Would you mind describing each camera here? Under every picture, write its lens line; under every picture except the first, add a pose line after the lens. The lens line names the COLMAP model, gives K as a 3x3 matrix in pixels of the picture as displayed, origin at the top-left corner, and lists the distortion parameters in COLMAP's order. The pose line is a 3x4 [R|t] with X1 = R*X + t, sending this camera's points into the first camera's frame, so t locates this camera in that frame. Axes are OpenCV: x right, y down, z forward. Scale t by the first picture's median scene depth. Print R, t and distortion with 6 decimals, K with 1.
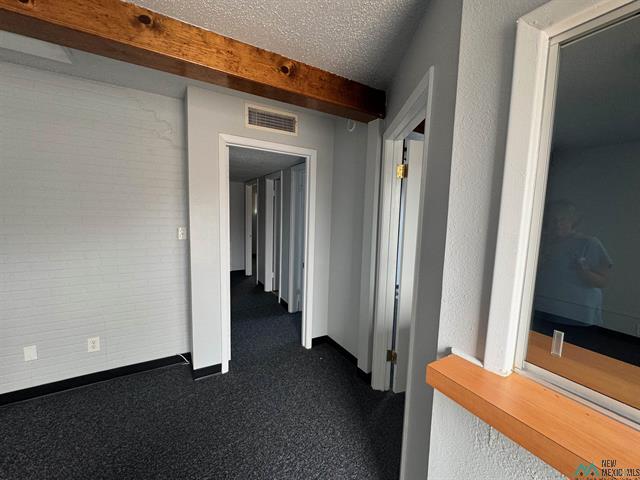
lens RADIAL K [[258.5, 0, 322.7], [0, 258.5, 240.3], [0, 0, 1]] dist [-0.000996, 0.000190]
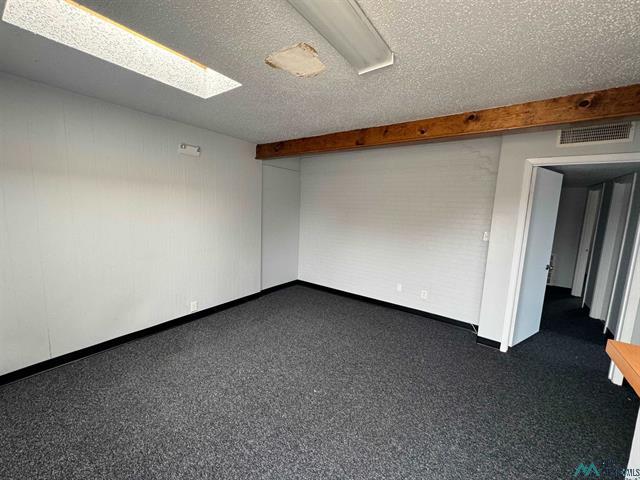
lens RADIAL K [[258.5, 0, 321.5], [0, 258.5, 239.1], [0, 0, 1]] dist [-0.000996, 0.000190]
pose [[0.407242, 0.102292, -0.907574, 0.352083], [-0.126684, 0.990429, 0.054785, 0.025171], [0.904492, 0.092664, 0.416303, -0.362569]]
